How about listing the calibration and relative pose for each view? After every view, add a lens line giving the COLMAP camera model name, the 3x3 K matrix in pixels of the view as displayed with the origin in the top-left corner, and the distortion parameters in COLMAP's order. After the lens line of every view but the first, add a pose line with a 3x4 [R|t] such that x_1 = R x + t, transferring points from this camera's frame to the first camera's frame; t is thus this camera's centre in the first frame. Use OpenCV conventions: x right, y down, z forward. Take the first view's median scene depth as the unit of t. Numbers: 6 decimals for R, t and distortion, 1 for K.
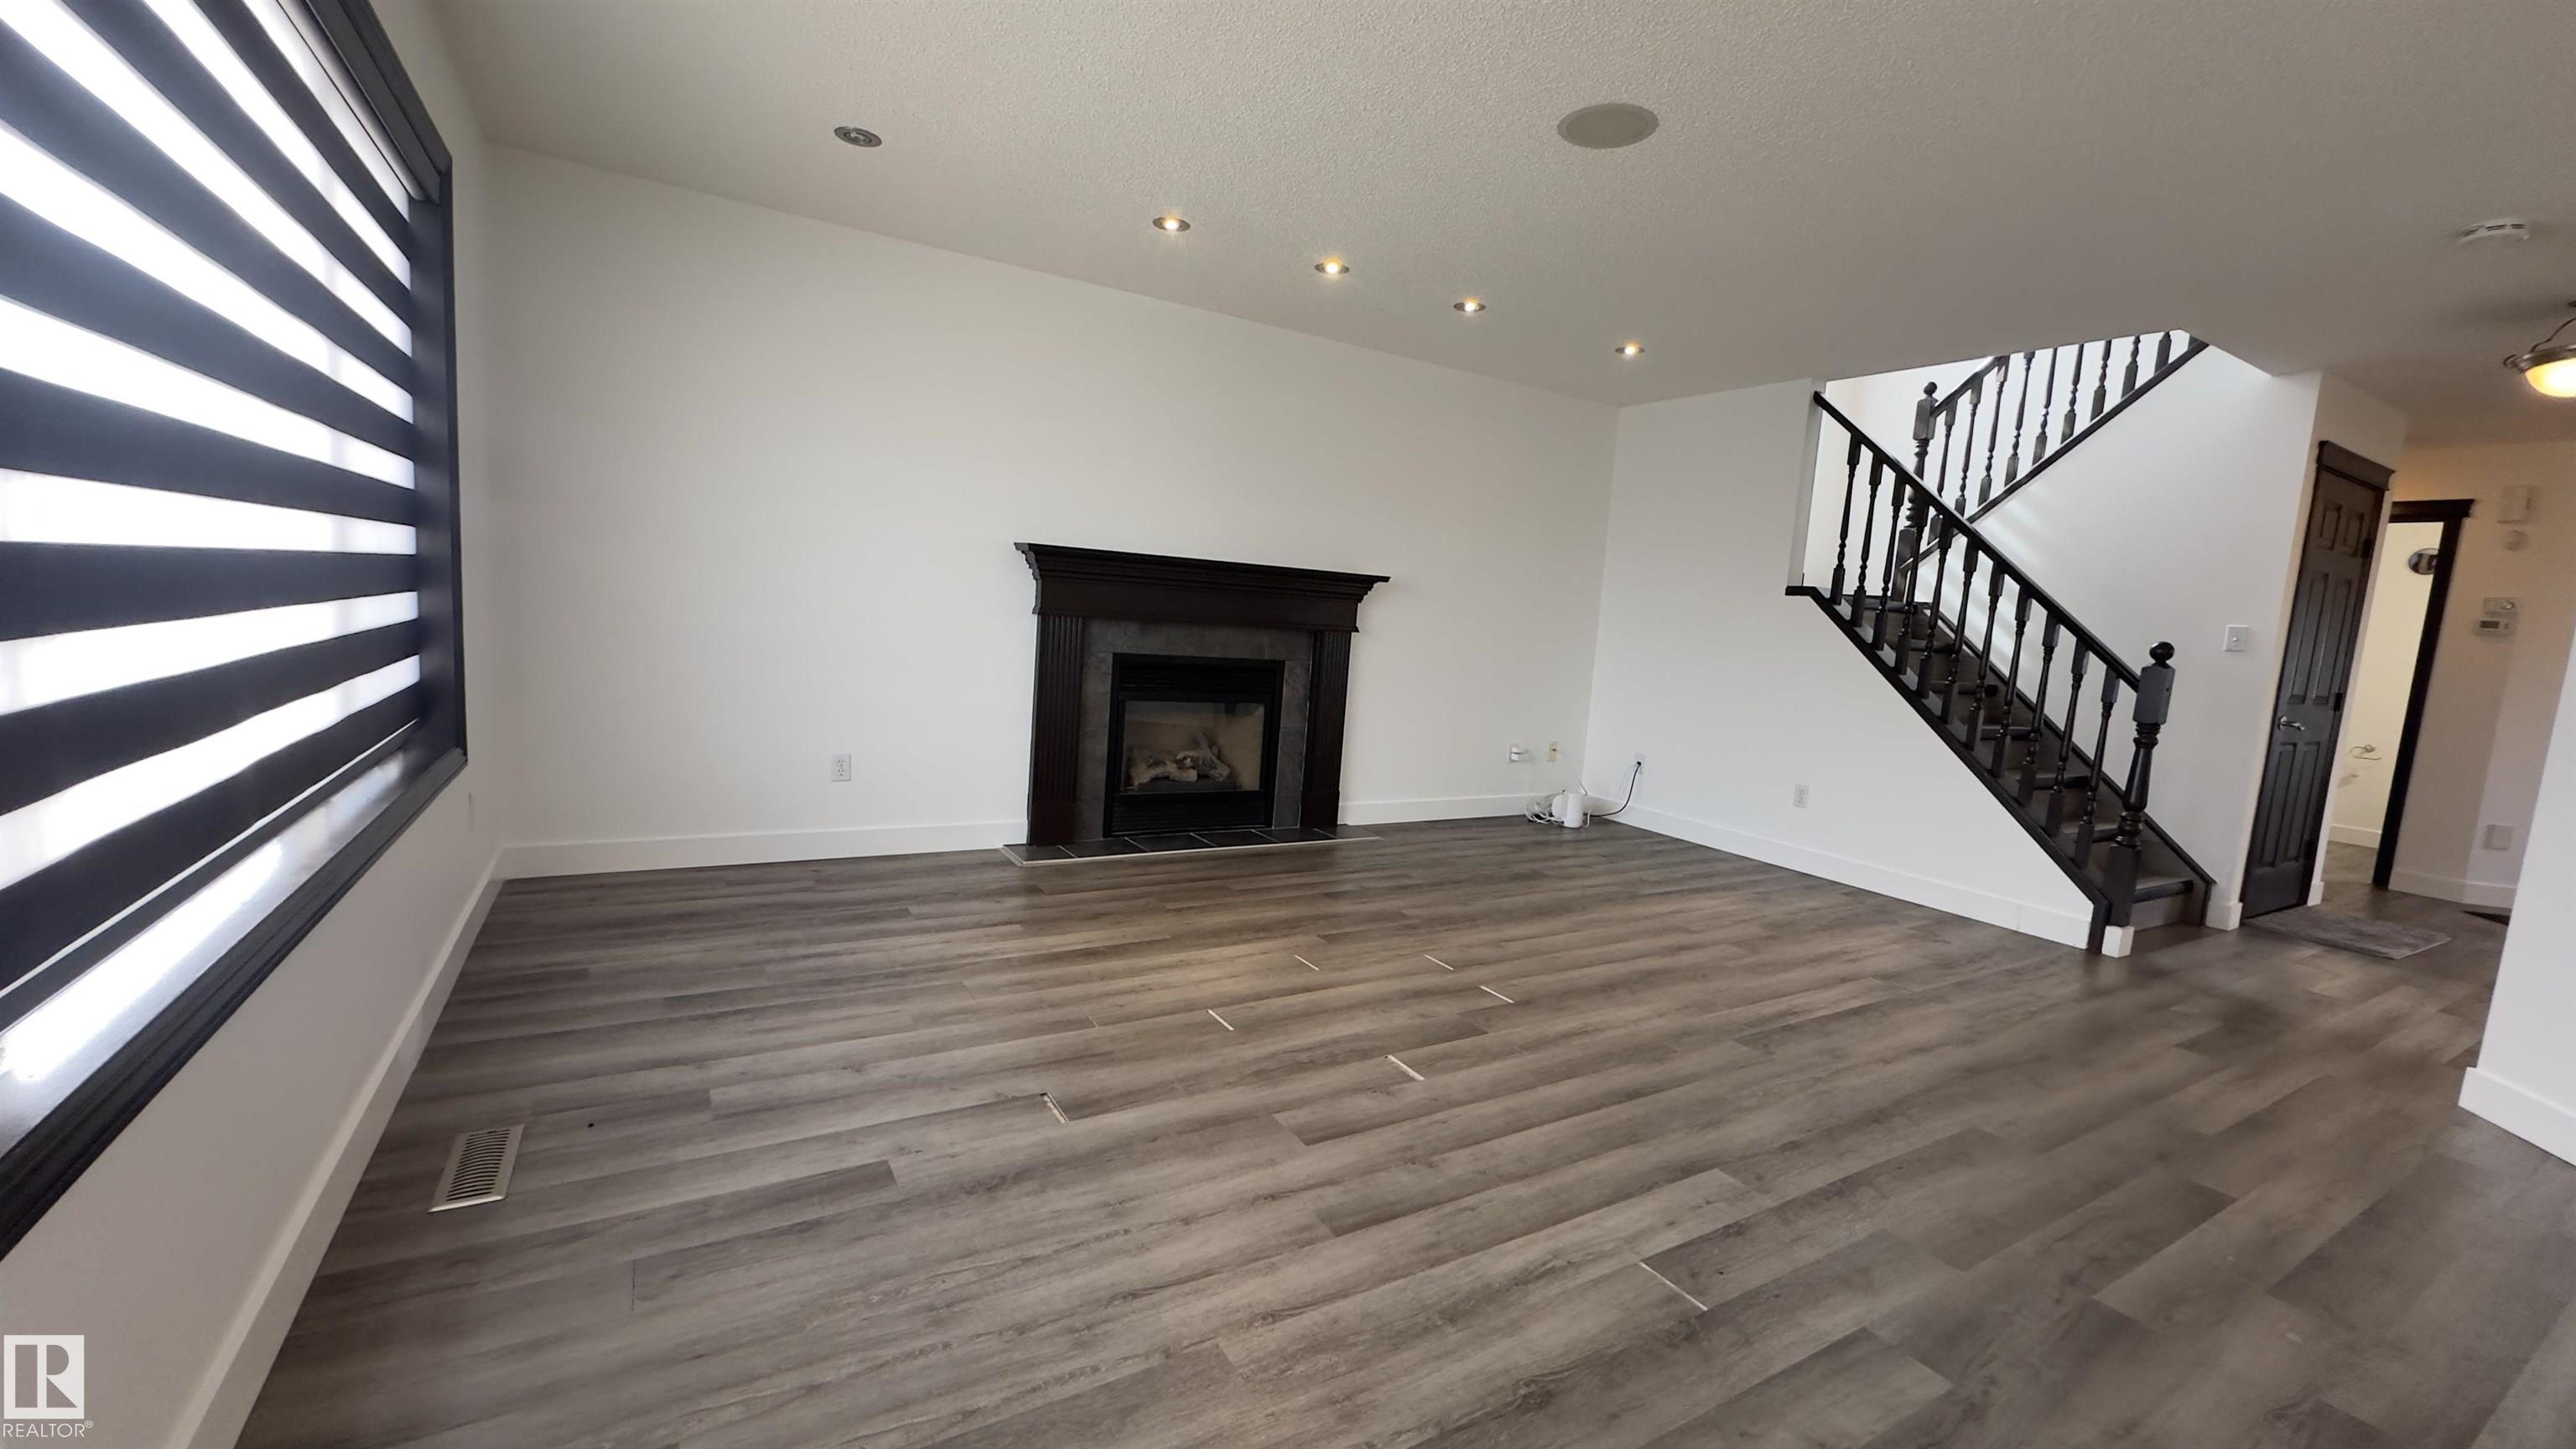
lens RADIAL K [[1026.1, 0, 1288.0], [0, 1026.1, 724.5], [0, 0, 1]] dist [-0.001852, 0.000018]
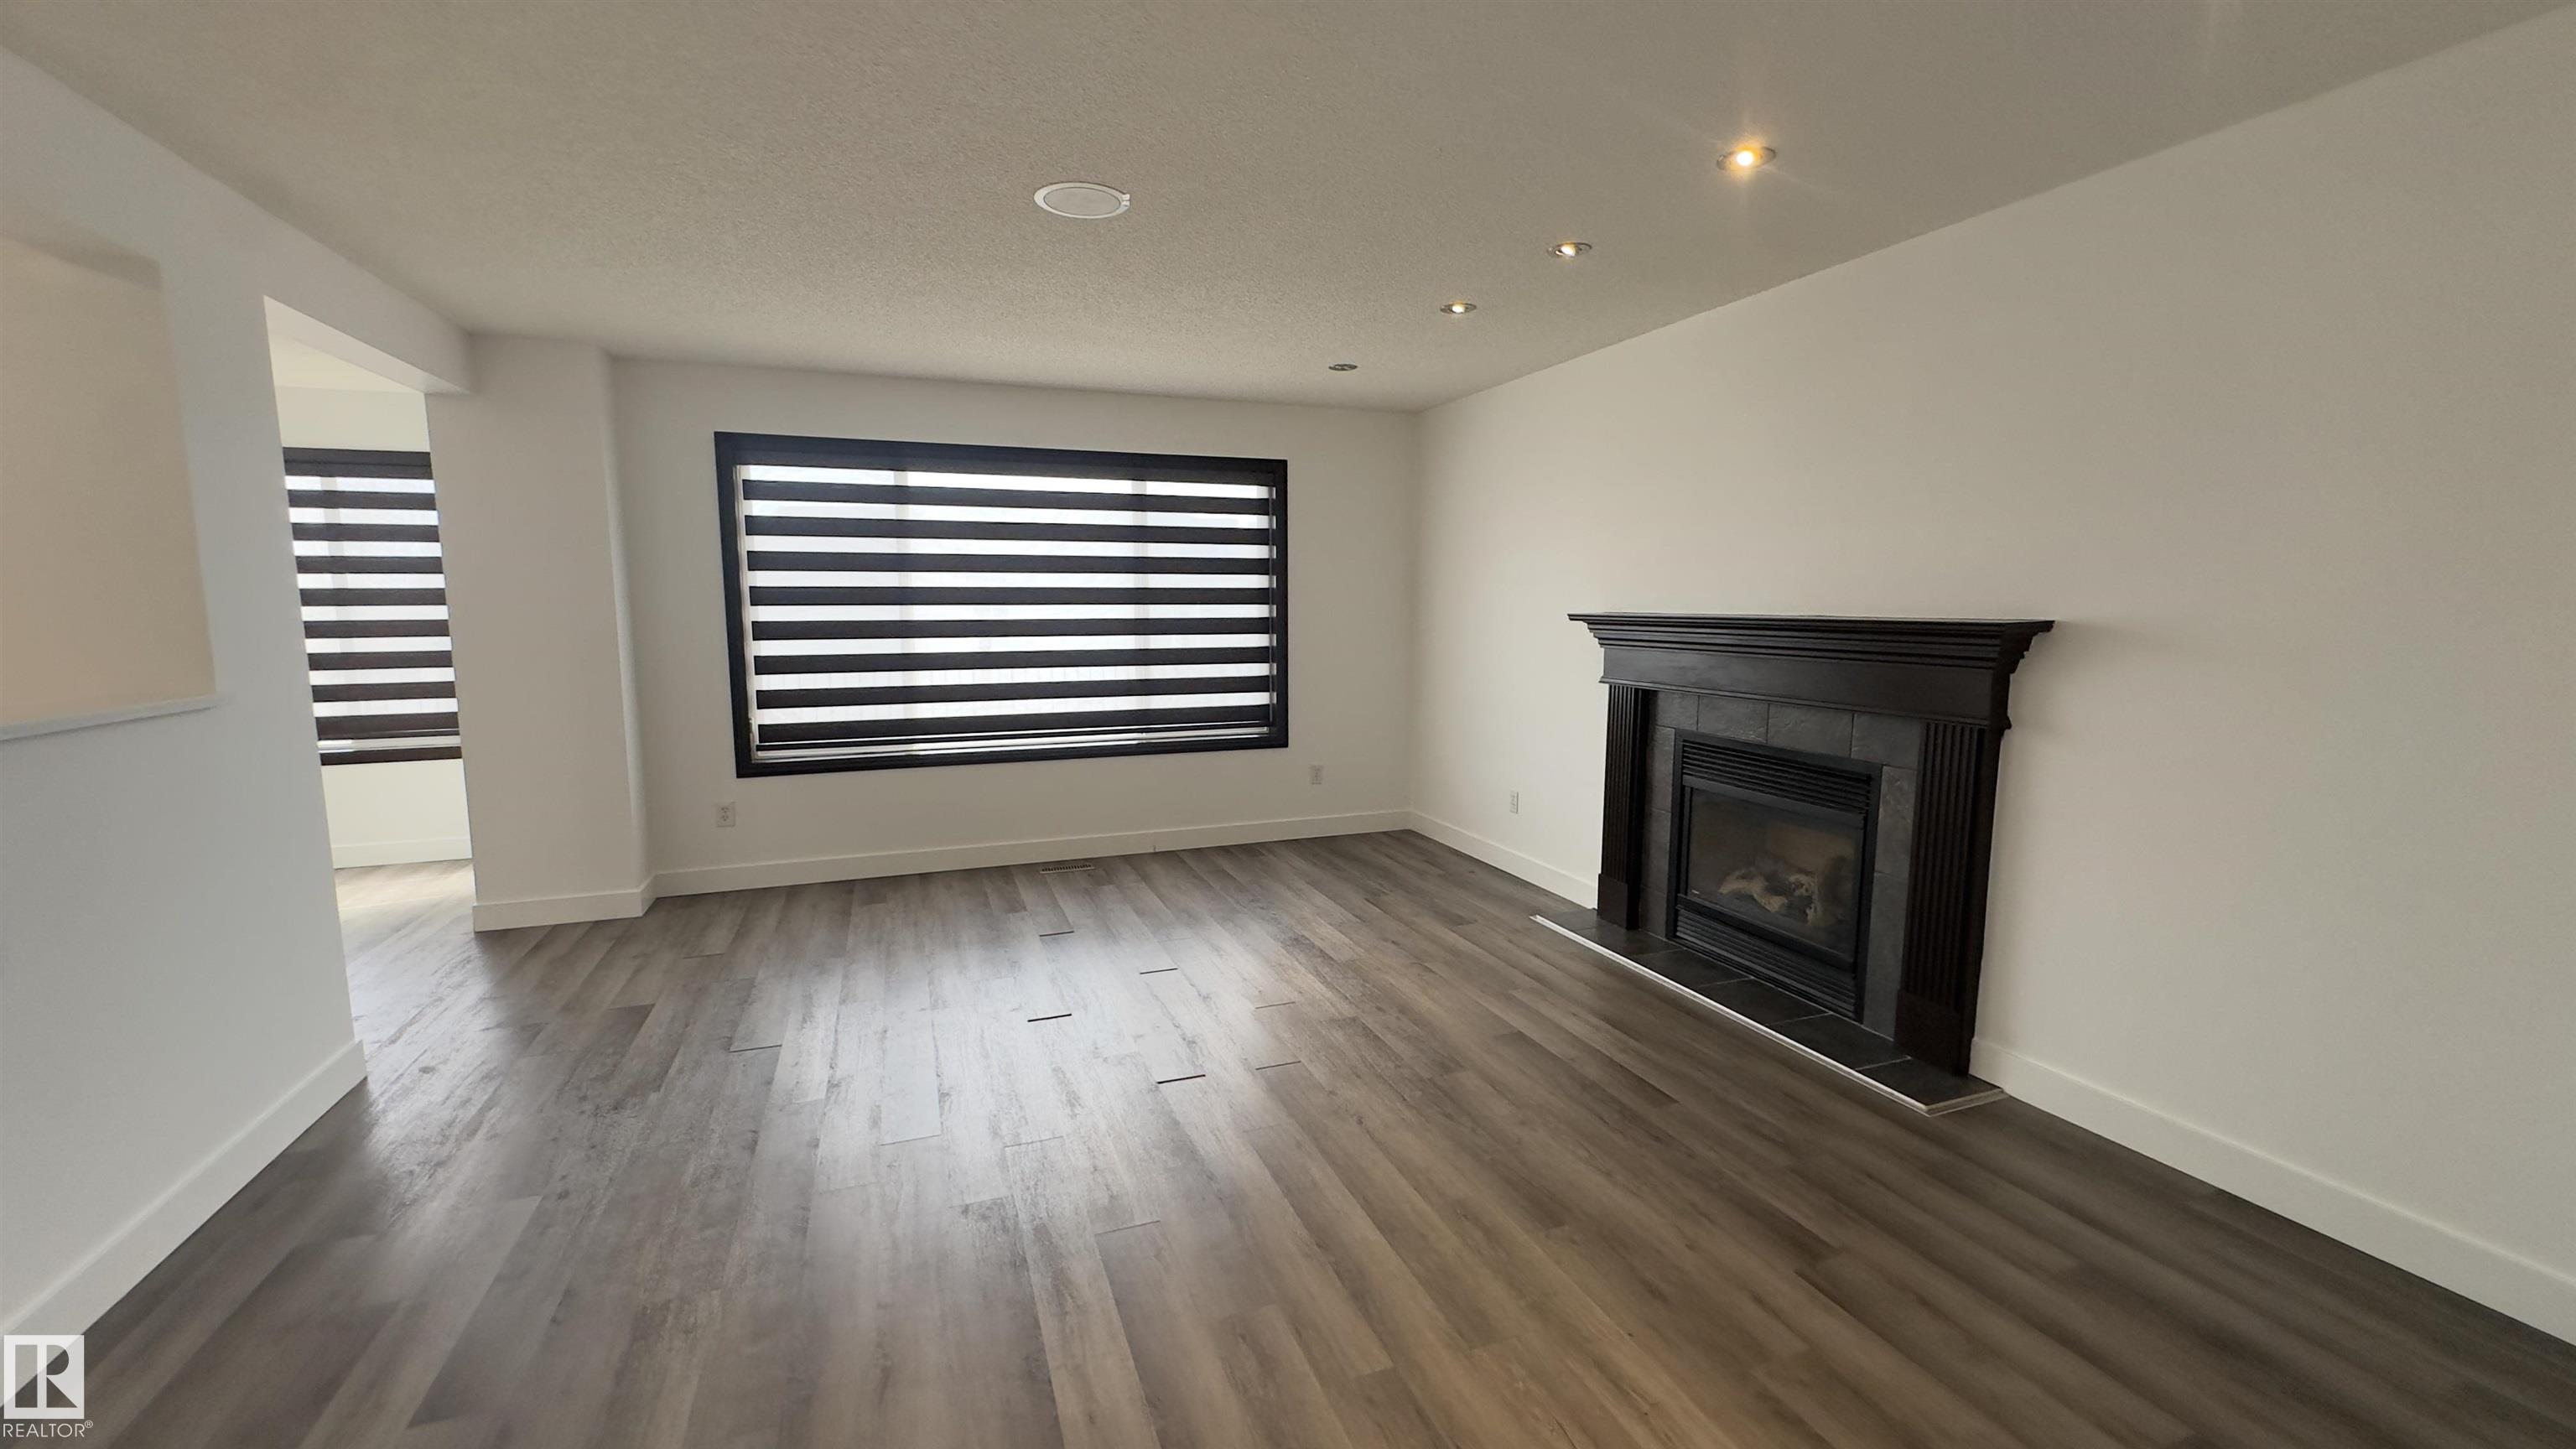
lens RADIAL K [[1026.1, 0, 1288.0], [0, 1026.1, 724.5], [0, 0, 1]] dist [-0.001852, 0.000018]
pose [[-0.179280, 0.048601, -0.982597, 0.841380], [-0.126649, 0.989328, 0.072042, -0.106769], [0.975612, 0.137360, -0.171211, 0.931997]]
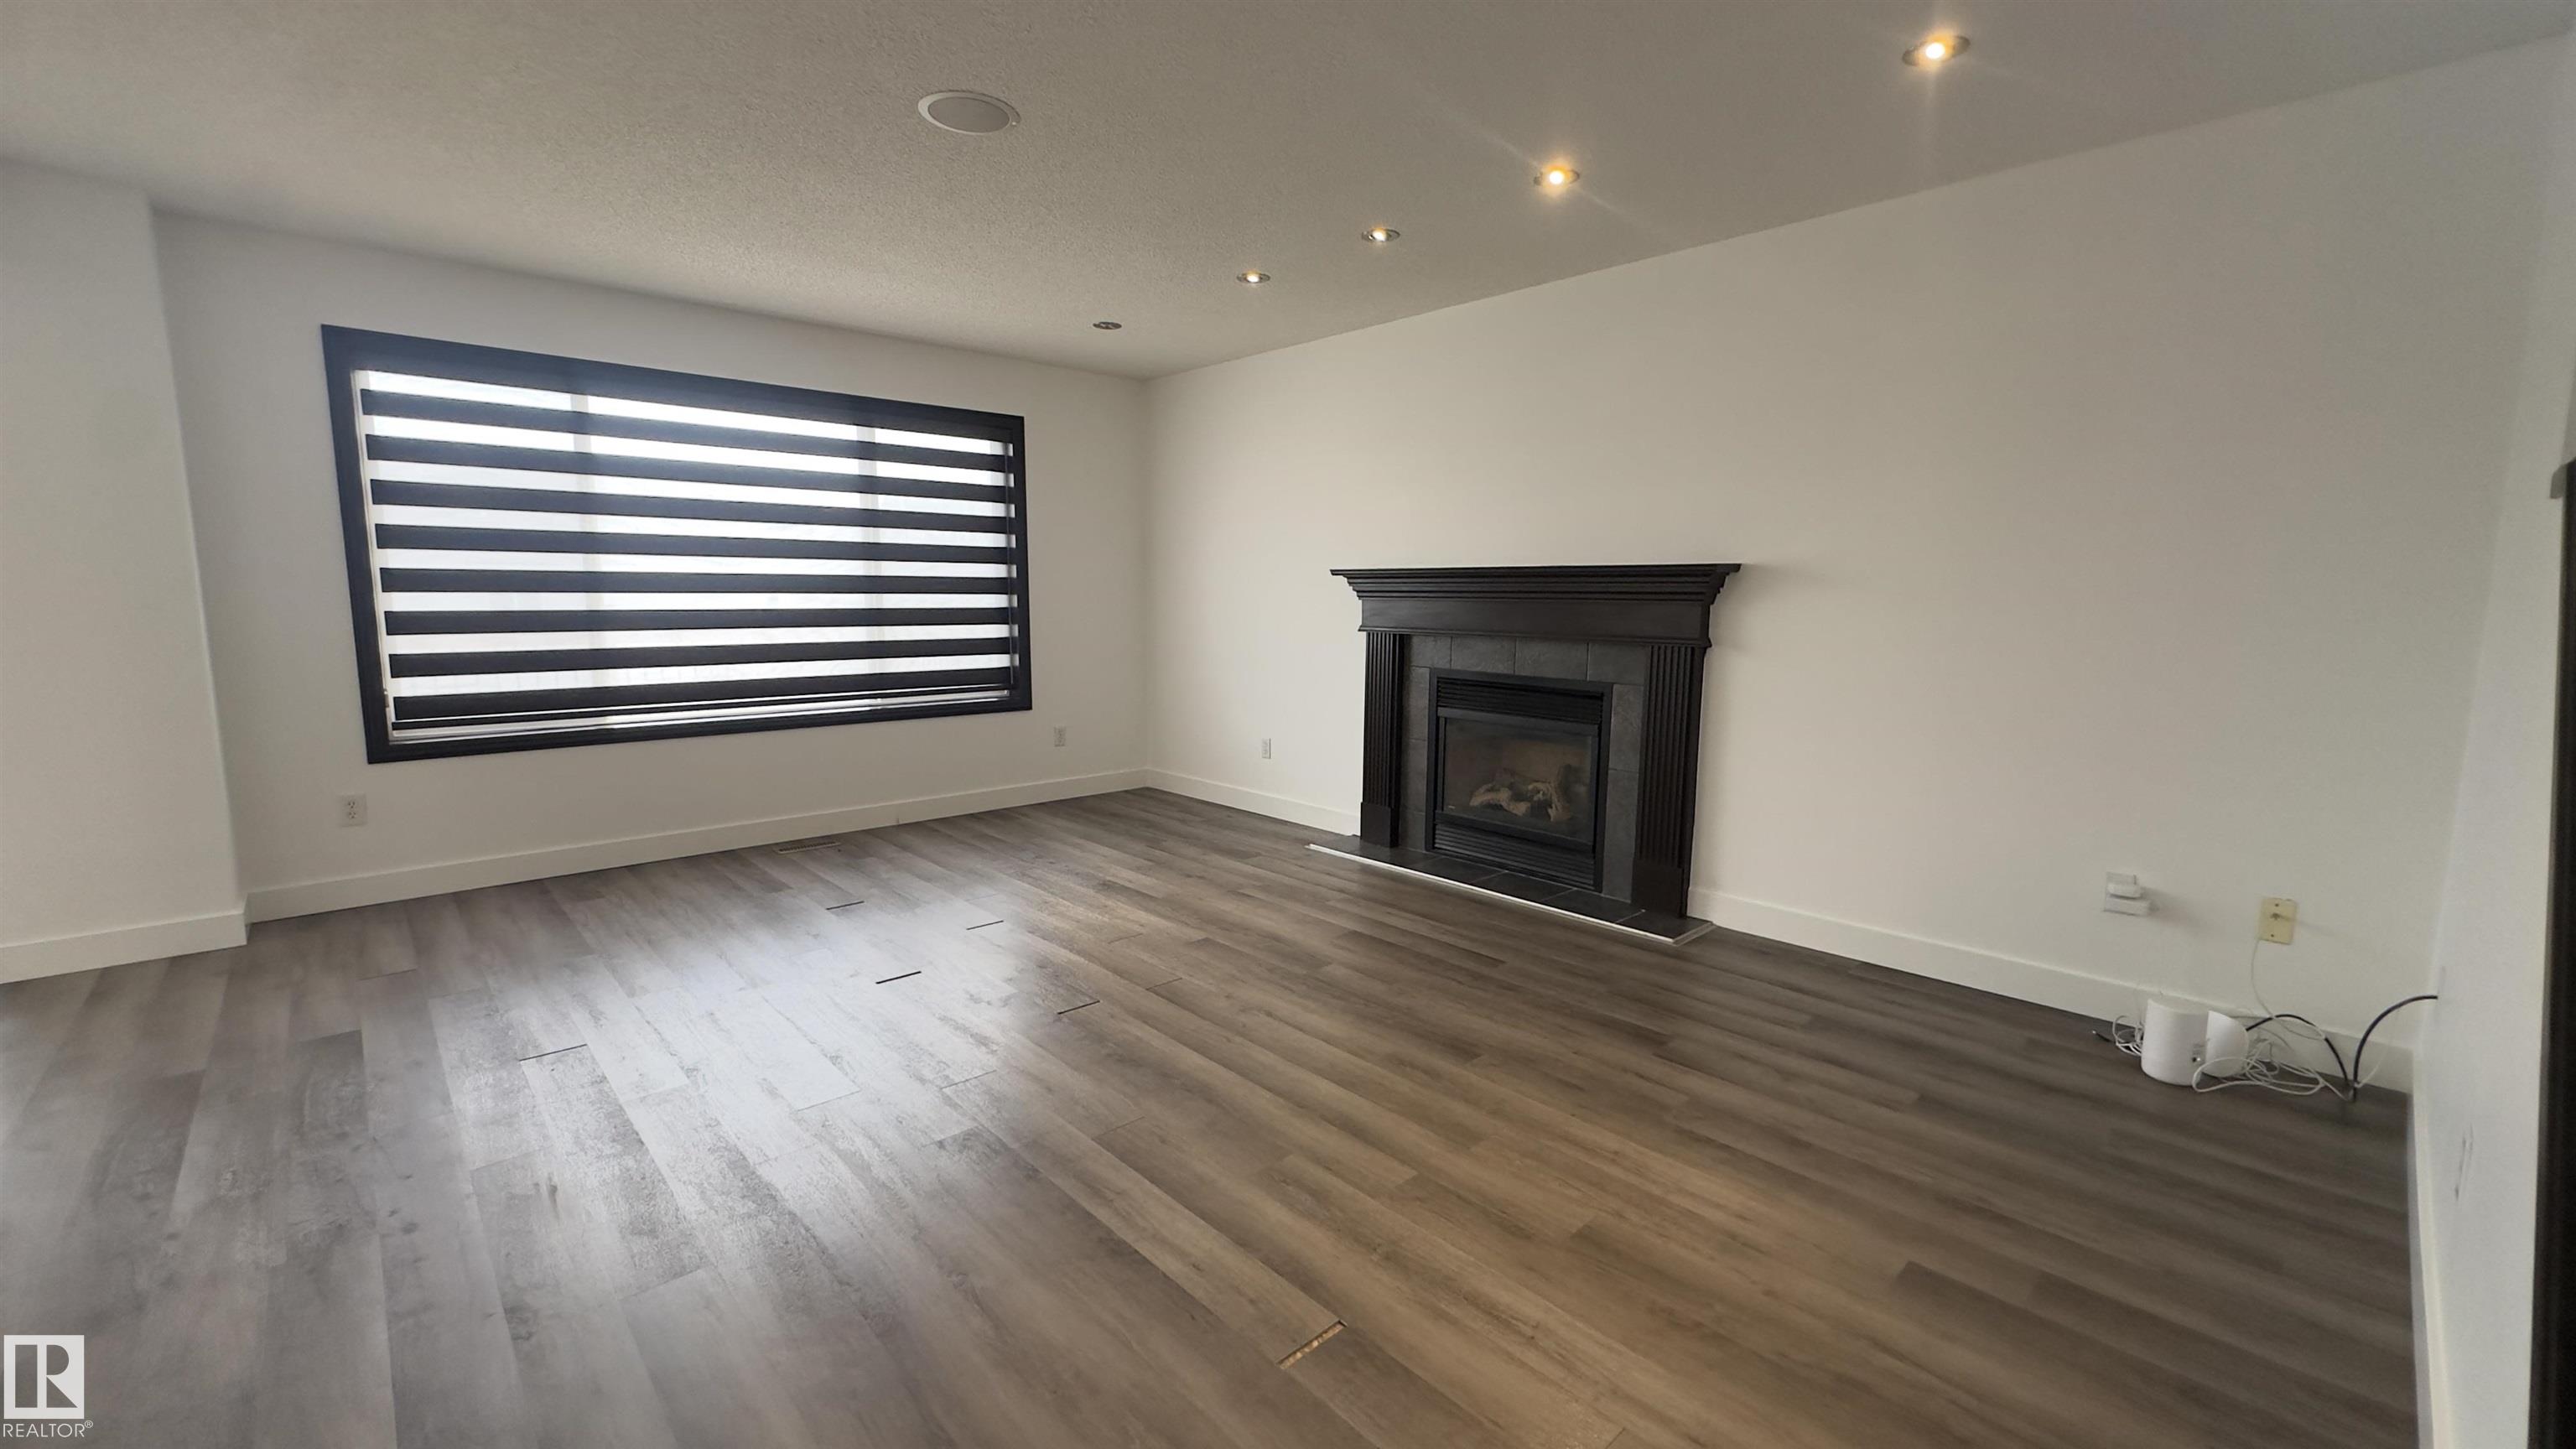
lens RADIAL K [[1026.1, 0, 1288.0], [0, 1026.1, 724.5], [0, 0, 1]] dist [-0.001852, 0.000018]
pose [[0.205787, 0.057159, -0.976926, 0.889940], [-0.106593, 0.993662, 0.035685, -0.040314], [0.972774, 0.096790, 0.210575, 0.740293]]
